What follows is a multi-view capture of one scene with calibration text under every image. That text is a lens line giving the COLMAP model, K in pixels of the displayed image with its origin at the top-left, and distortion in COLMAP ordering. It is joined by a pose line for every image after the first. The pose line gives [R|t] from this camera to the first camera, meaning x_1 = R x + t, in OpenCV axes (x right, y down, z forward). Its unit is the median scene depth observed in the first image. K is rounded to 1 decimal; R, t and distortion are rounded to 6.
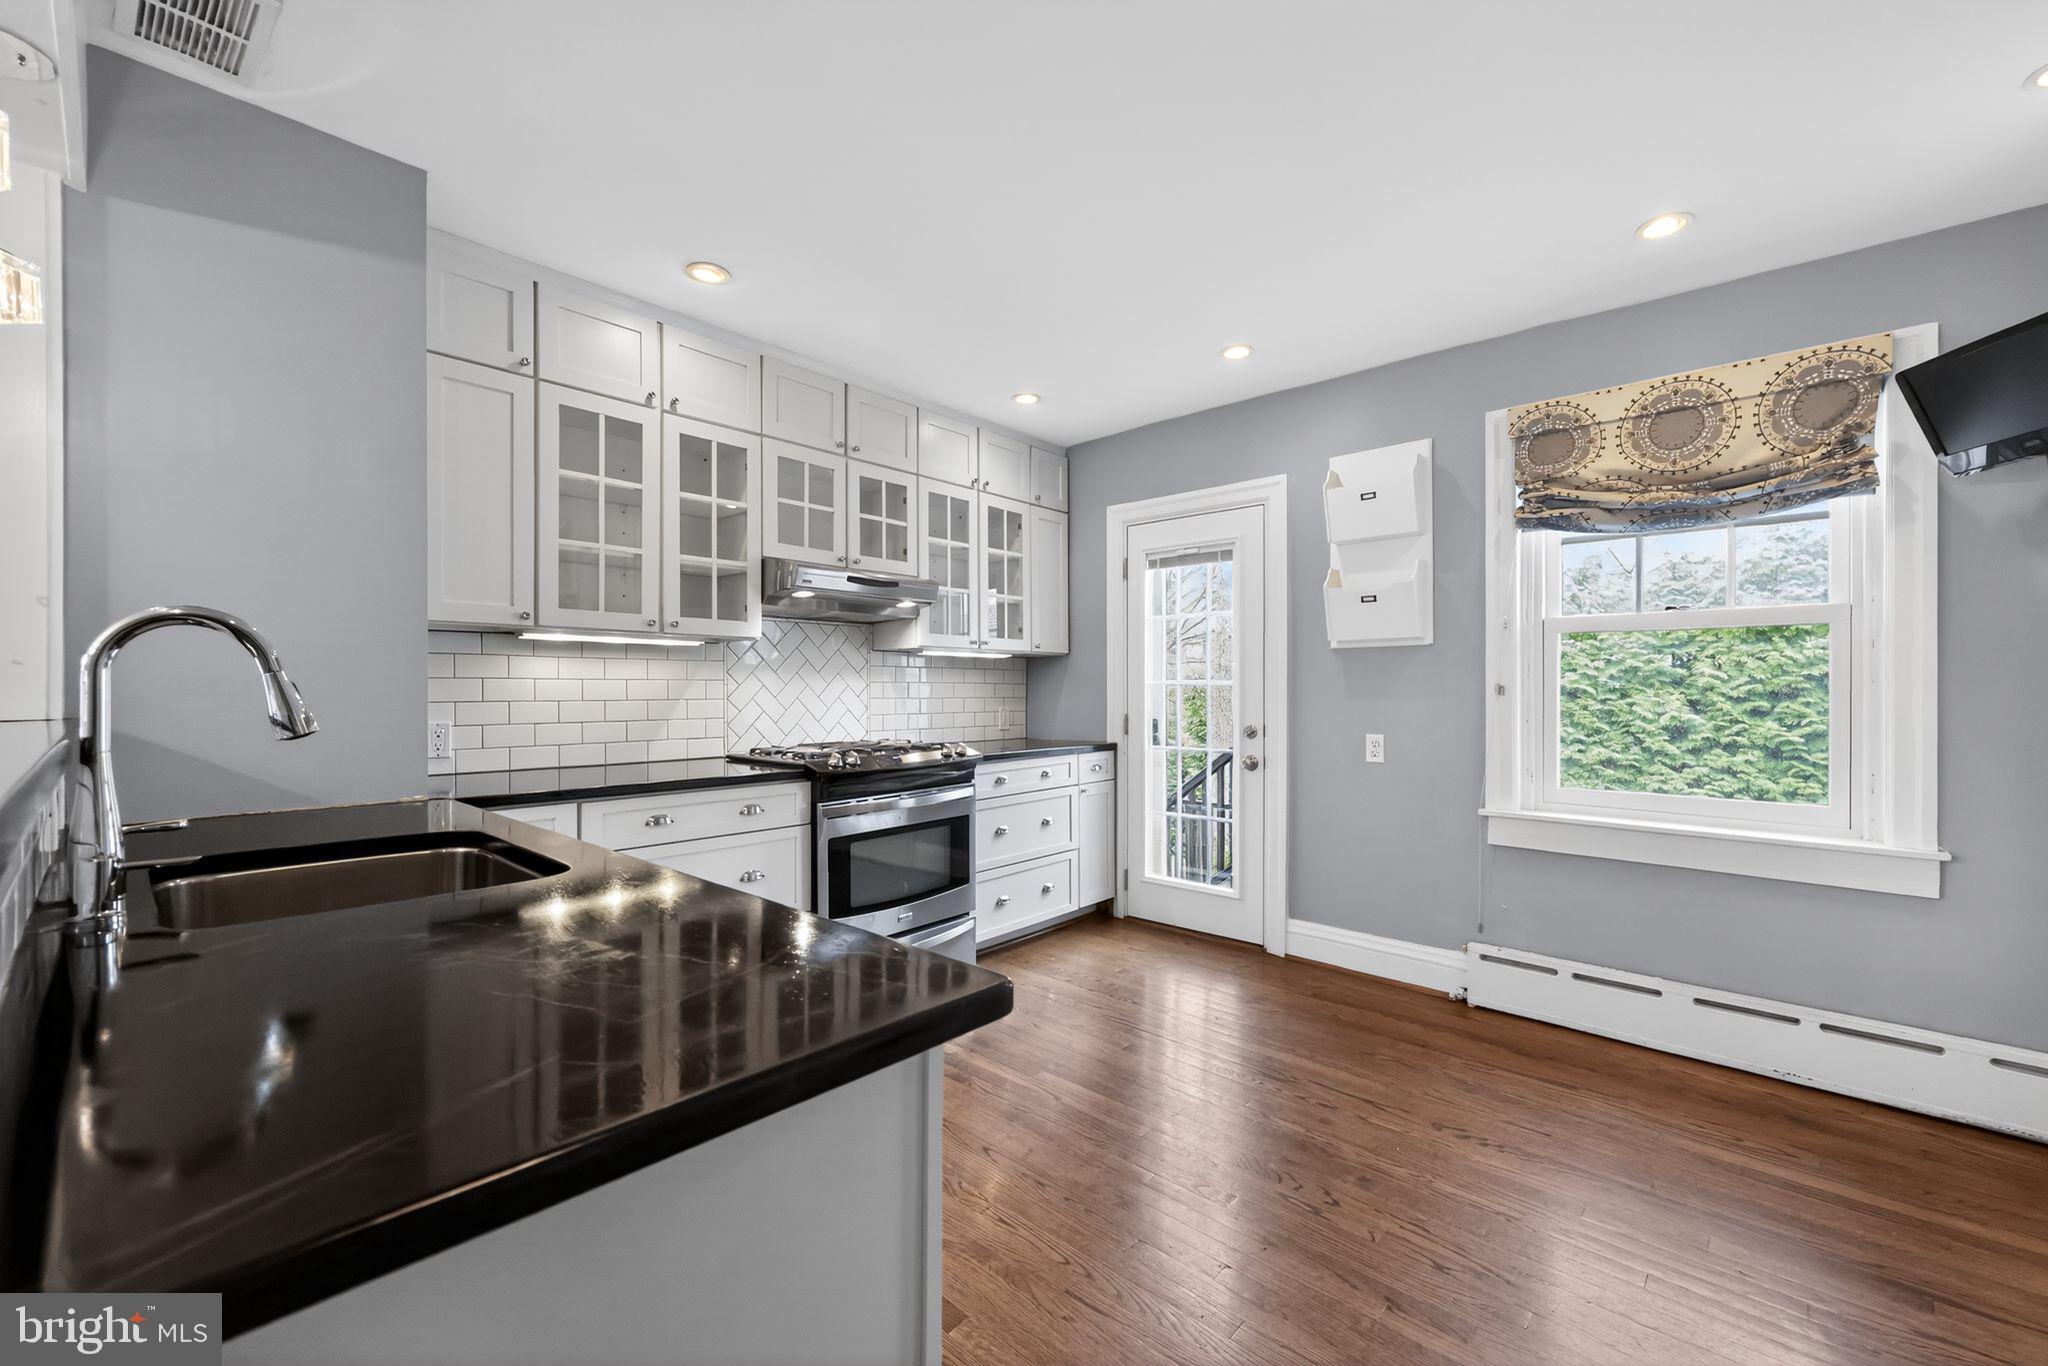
lens RADIAL K [[824.3, 0, 1017.5], [0, 824.3, 690.4], [0, 0, 1]] dist [0.000084, -0.000143]
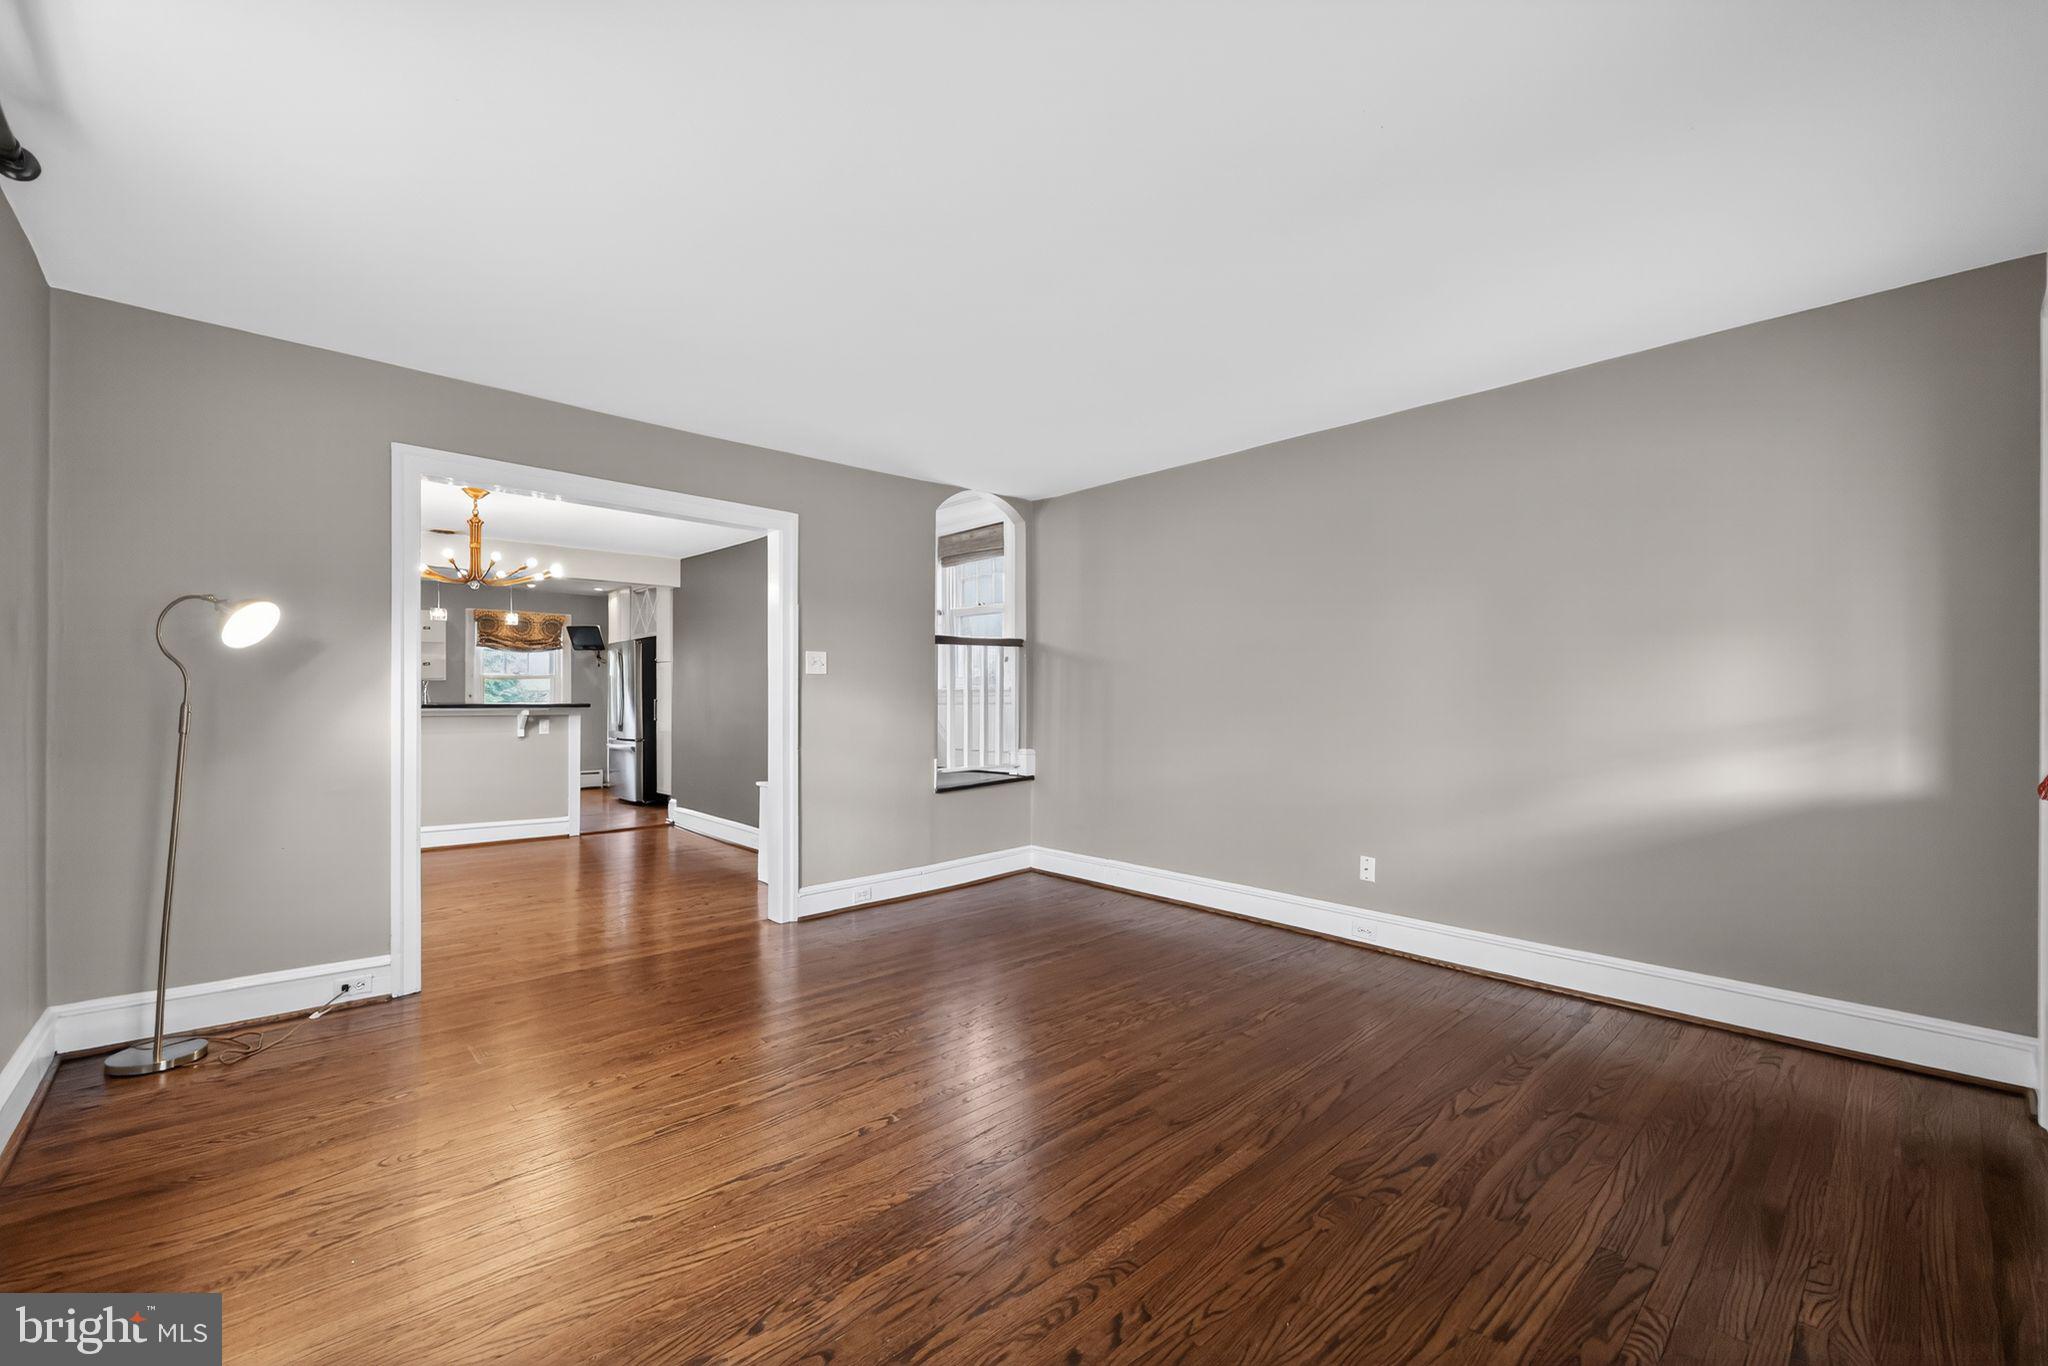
lens RADIAL K [[820.7, 0, 1013.0], [0, 820.7, 706.9], [0, 0, 1]] dist [0.000839, 0.000056]
pose [[0.081289, -0.005937, 0.996673, -2.723883], [-0.002826, 0.999977, 0.006187, 0.023420], [-0.996687, -0.003319, 0.081270, -1.531714]]
